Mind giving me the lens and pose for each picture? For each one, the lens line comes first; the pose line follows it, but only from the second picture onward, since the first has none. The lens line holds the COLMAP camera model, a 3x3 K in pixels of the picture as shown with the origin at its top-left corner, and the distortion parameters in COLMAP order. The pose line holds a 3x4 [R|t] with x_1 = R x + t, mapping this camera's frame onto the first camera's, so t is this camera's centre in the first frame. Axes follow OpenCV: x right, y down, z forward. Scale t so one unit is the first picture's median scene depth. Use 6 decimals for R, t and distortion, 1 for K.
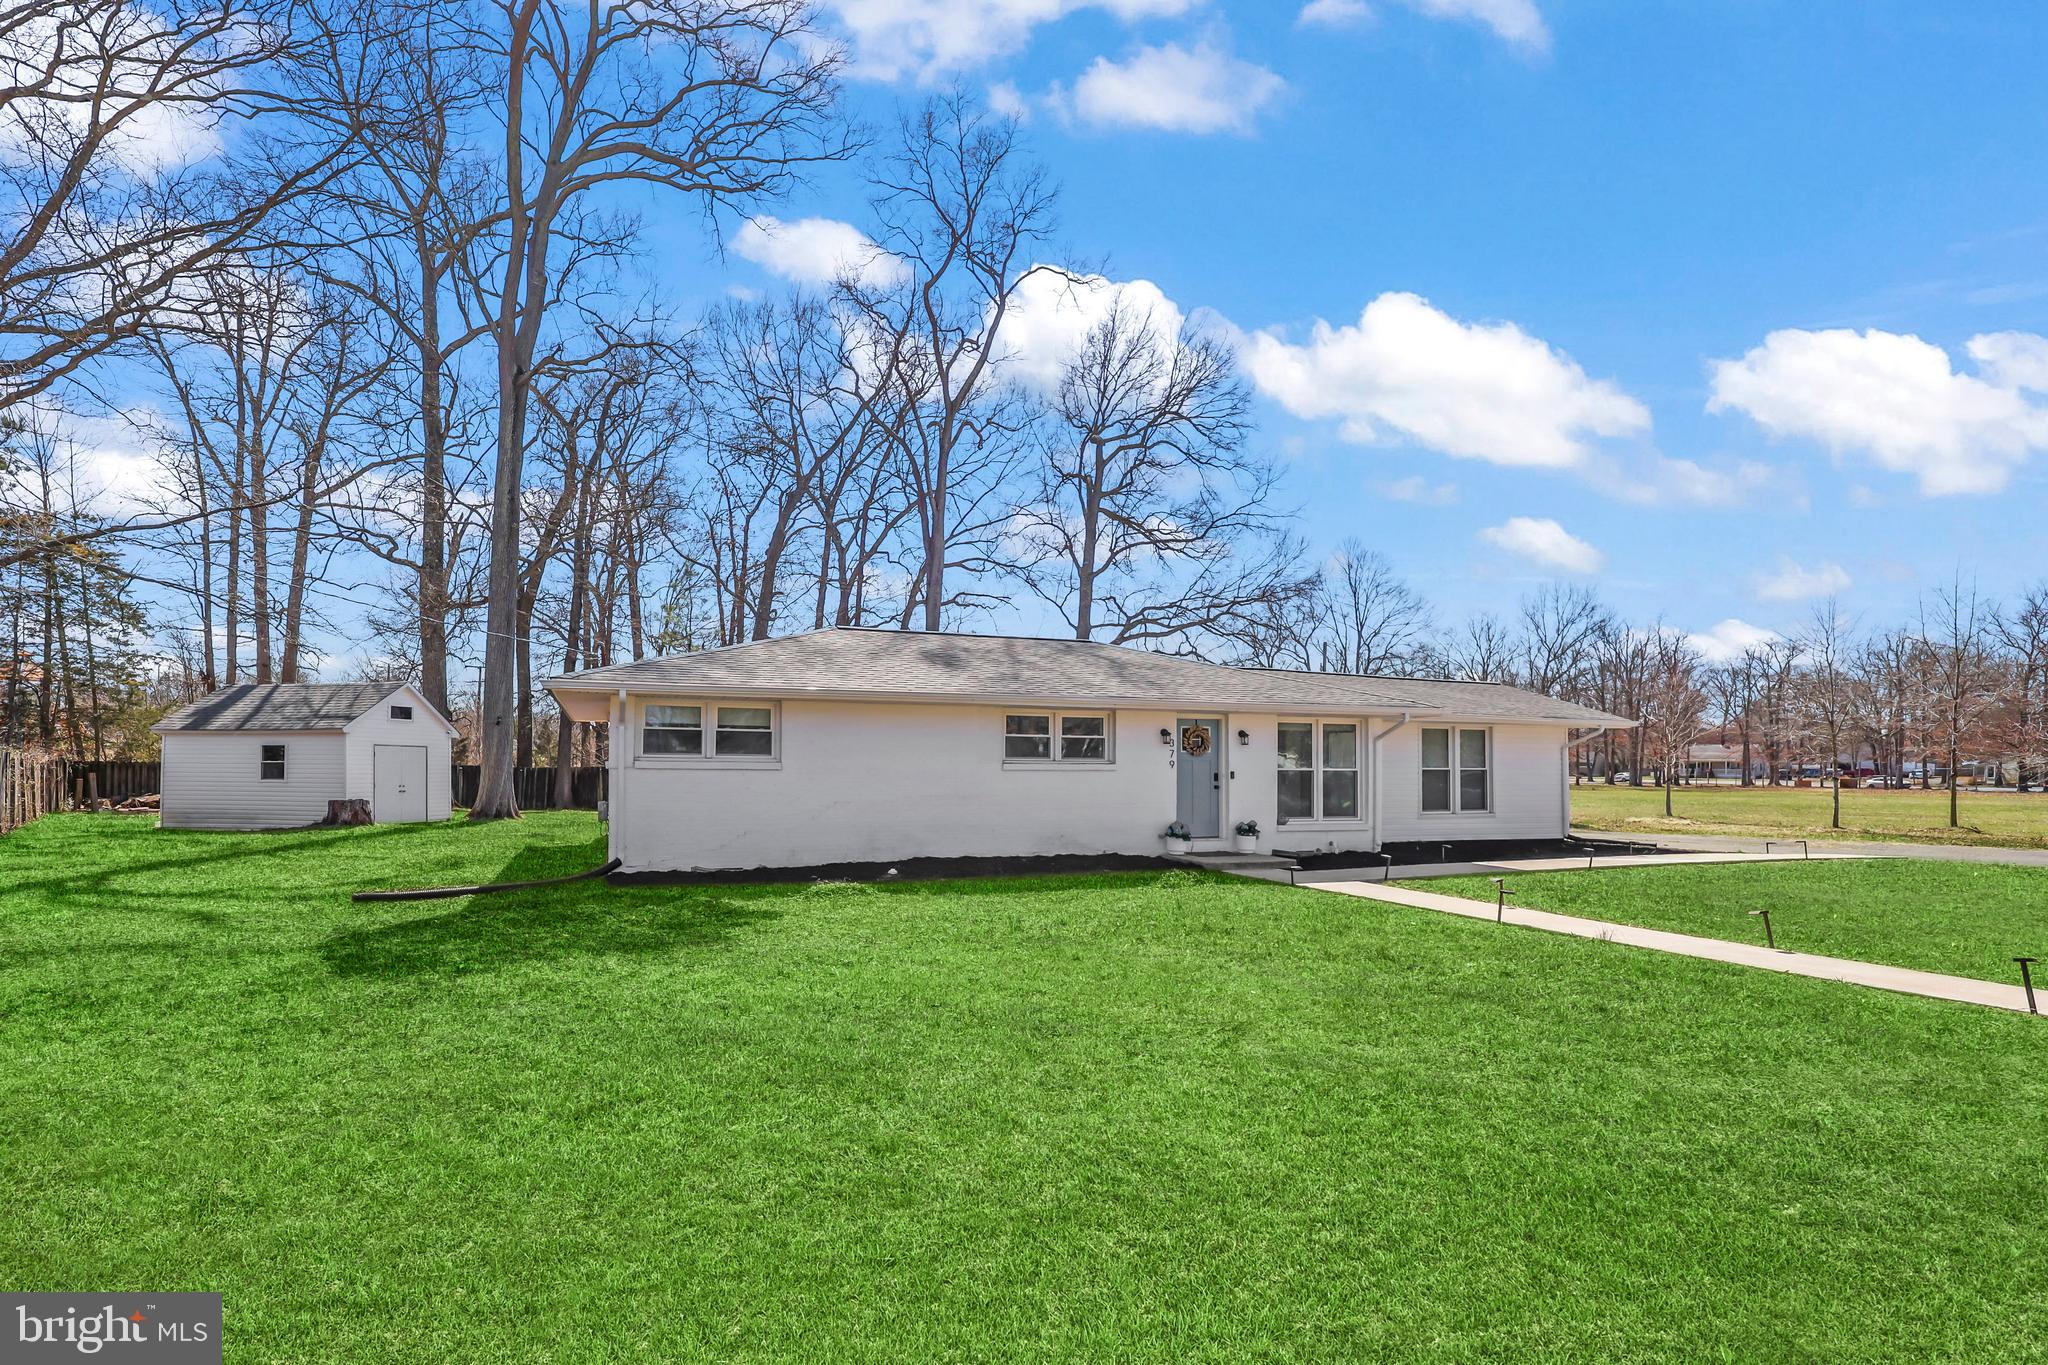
lens RADIAL K [[978.6, 0, 947.5], [0, 978.6, 757.2], [0, 0, 1]] dist [-0.007003, -0.000924]
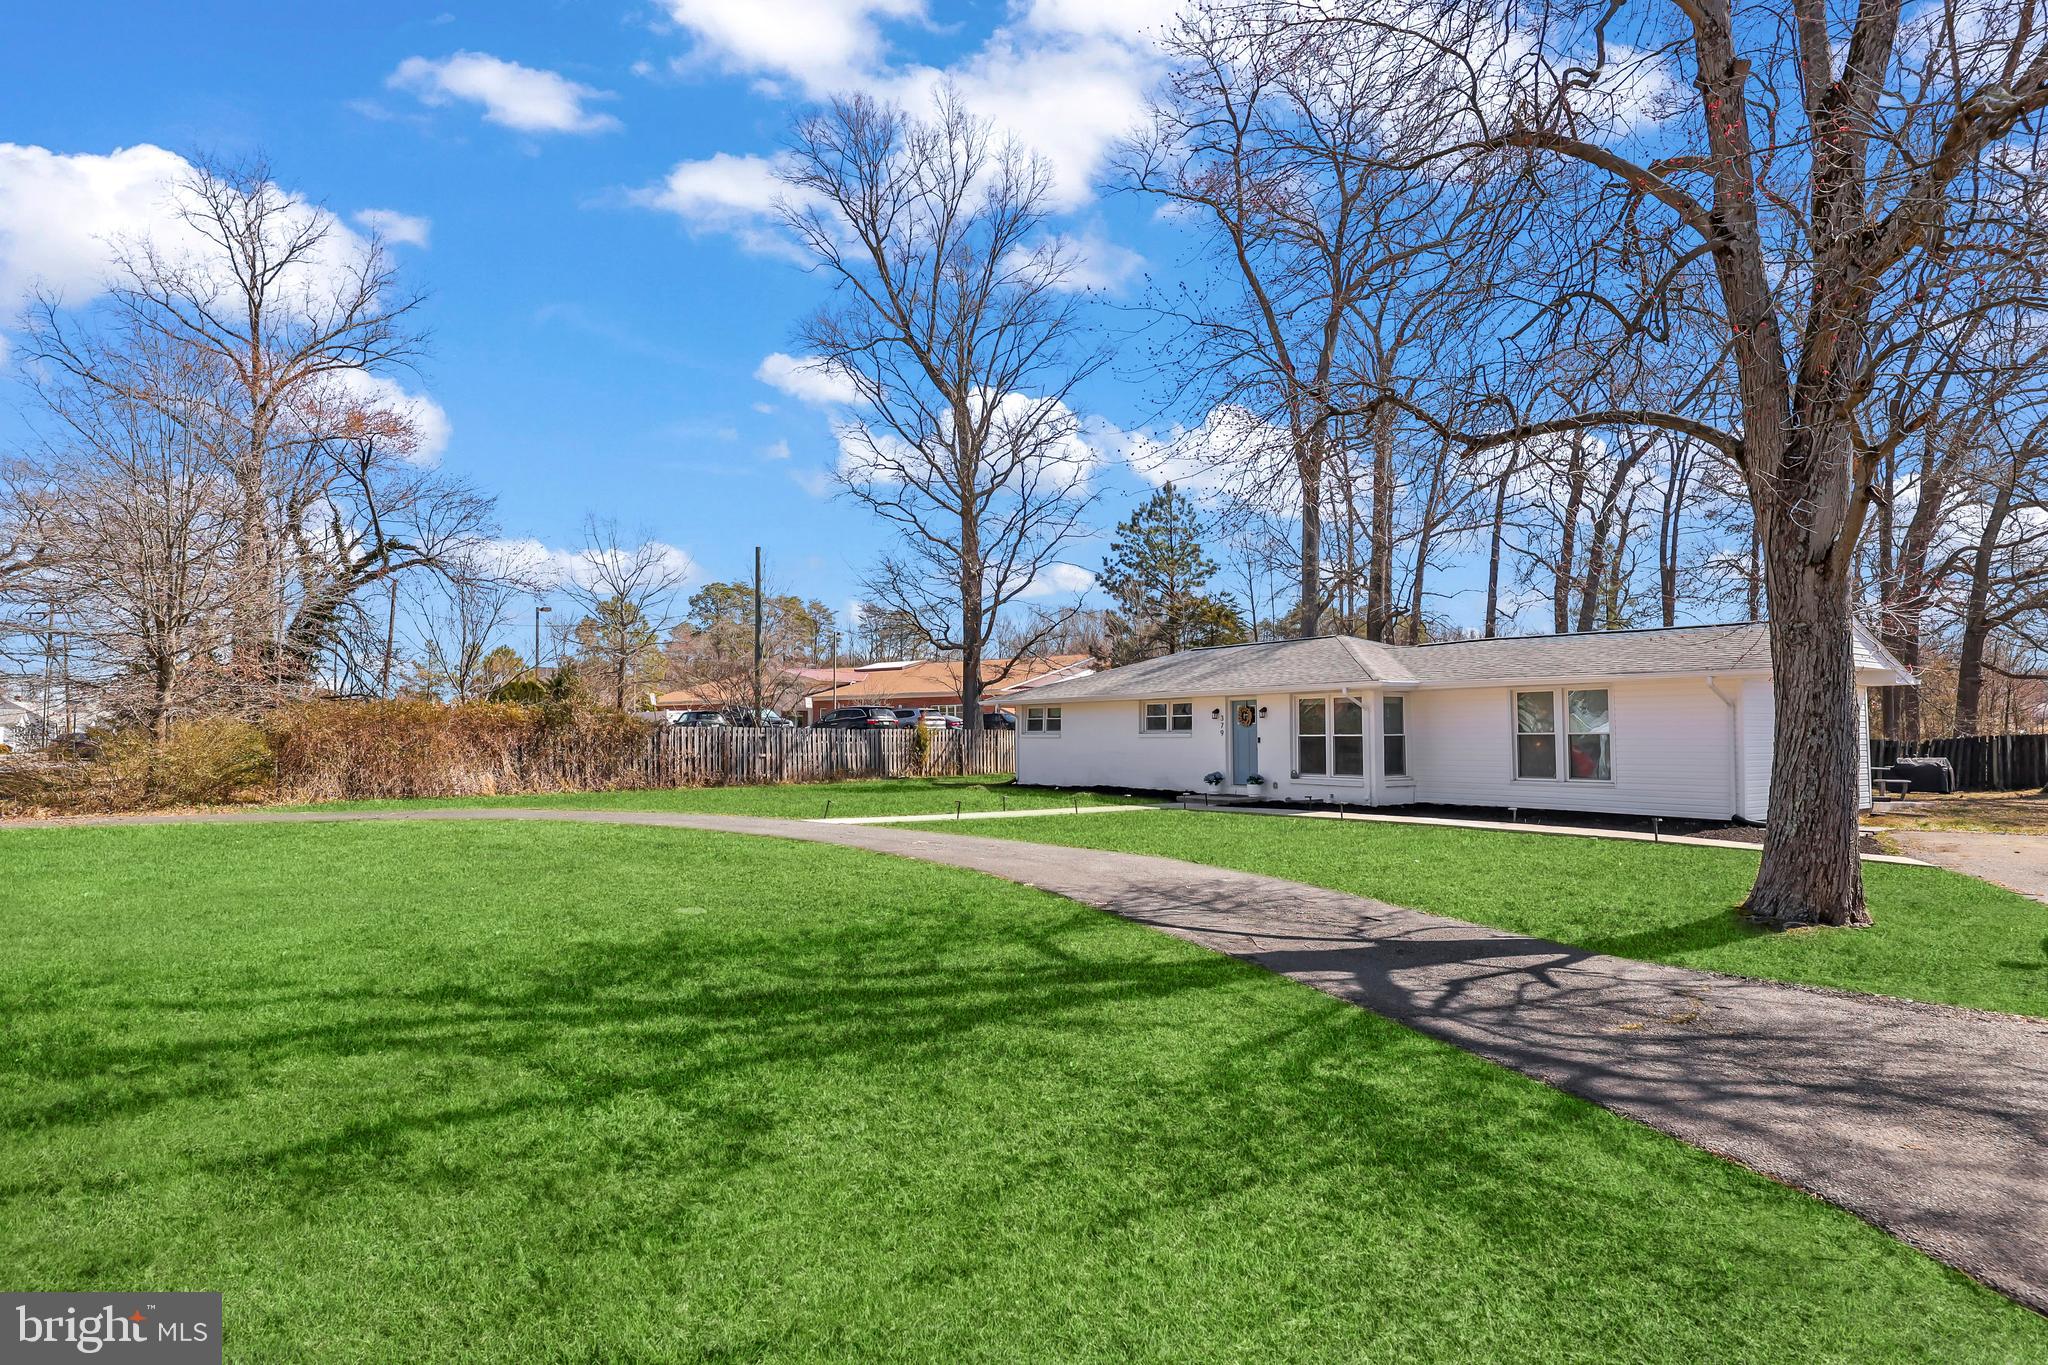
lens RADIAL K [[1076.4, 0, 1015.6], [0, 1076.4, 672.4], [0, 0, 1]] dist [-0.000301, -0.009799]
pose [[0.269468, -0.063088, -0.960941, 1.574439], [0.012773, 0.997998, -0.061939, 0.012008], [0.962925, 0.004416, 0.269734, 0.250334]]
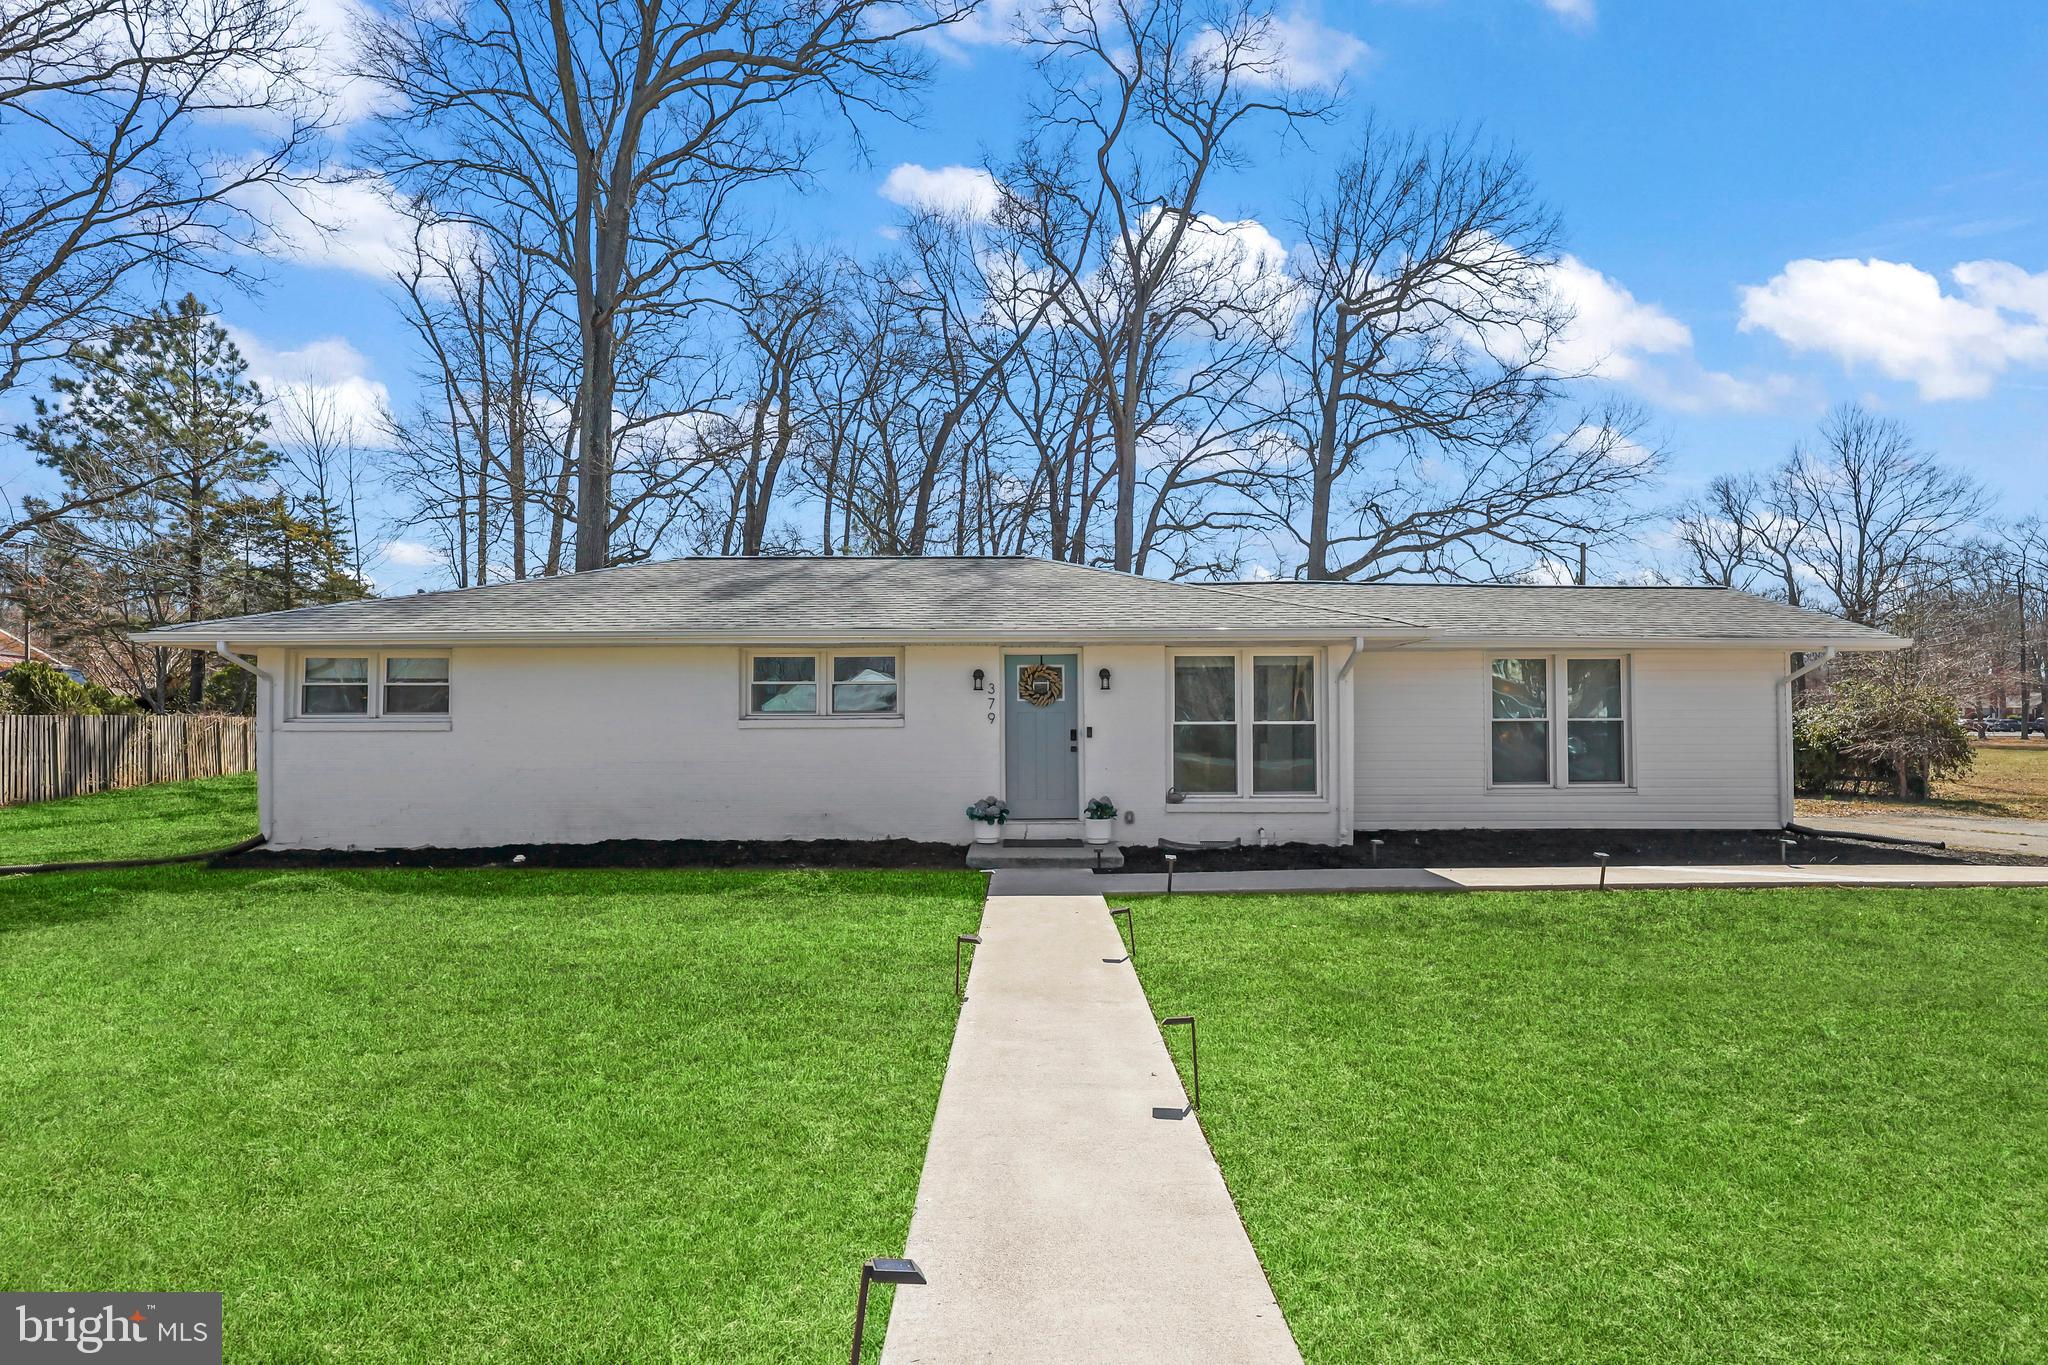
lens RADIAL K [[1070.1, 0, 1032.7], [0, 1070.1, 697.3], [0, 0, 1]] dist [-0.001098, 0.000013]
pose [[0.947942, -0.016431, -0.318018, 0.474806], [0.012712, 0.999824, -0.013767, 0.002931], [0.318189, 0.009007, 0.947985, 0.238005]]
